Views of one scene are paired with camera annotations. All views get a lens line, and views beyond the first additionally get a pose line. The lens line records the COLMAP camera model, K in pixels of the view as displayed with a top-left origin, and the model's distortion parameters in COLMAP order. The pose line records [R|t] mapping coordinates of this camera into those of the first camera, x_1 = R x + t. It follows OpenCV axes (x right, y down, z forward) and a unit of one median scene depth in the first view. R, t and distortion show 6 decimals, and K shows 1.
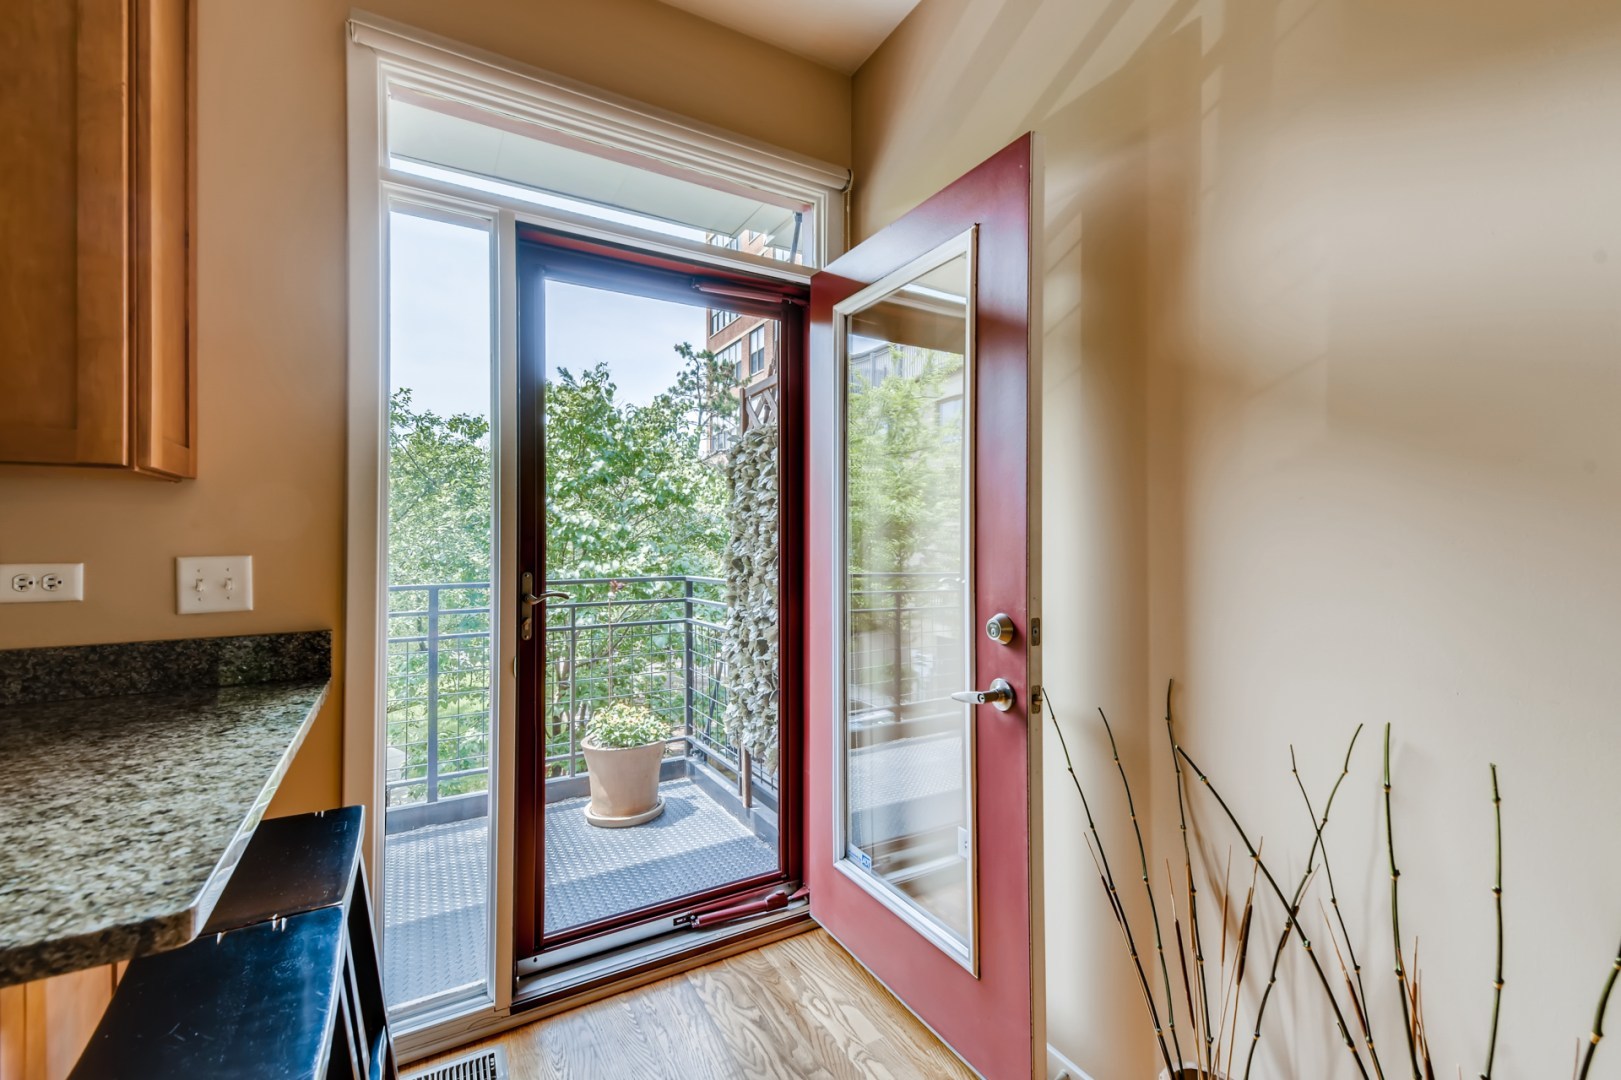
lens RADIAL K [[753.7, 0, 810.5], [0, 753.7, 540.0], [0, 0, 1]] dist [0.029530, -0.000262]
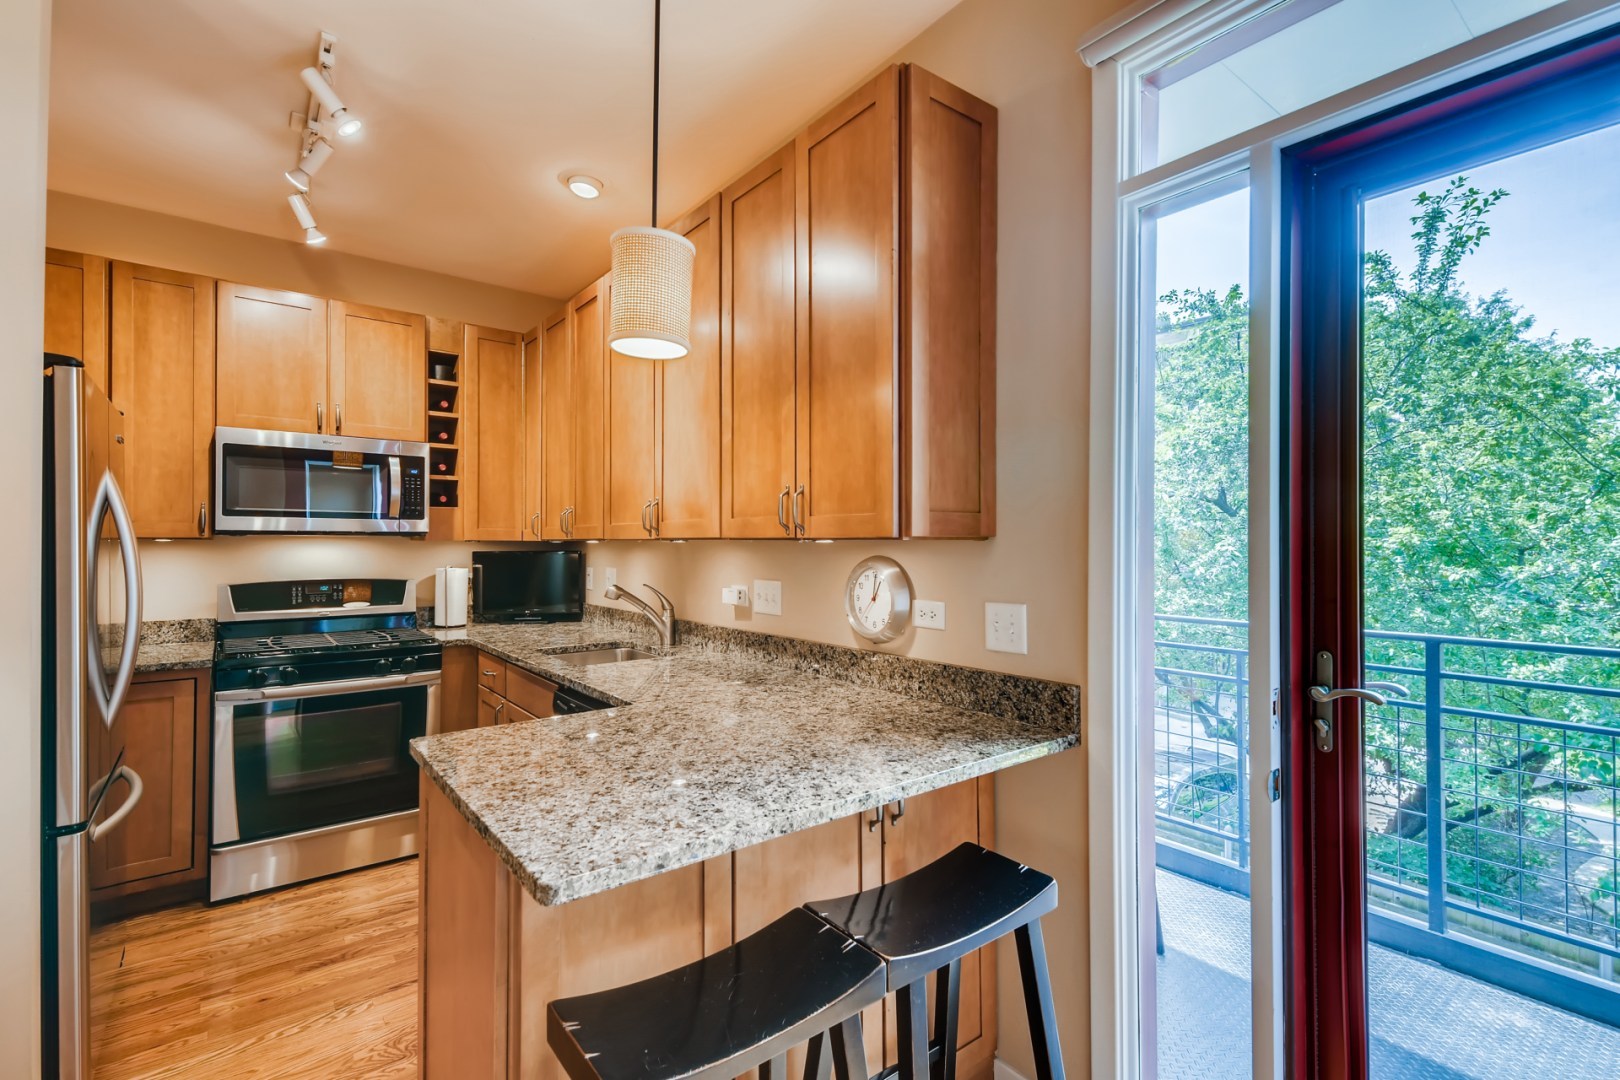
lens RADIAL K [[753.3, 0, 810.0], [0, 753.3, 540.0], [0, 0, 1]] dist [0.029530, -0.000262]
pose [[0.142365, -0.006093, -0.989795, 0.295121], [0.010075, 0.999938, -0.004707, -0.069635], [0.989763, -0.009302, 0.142418, 0.545751]]
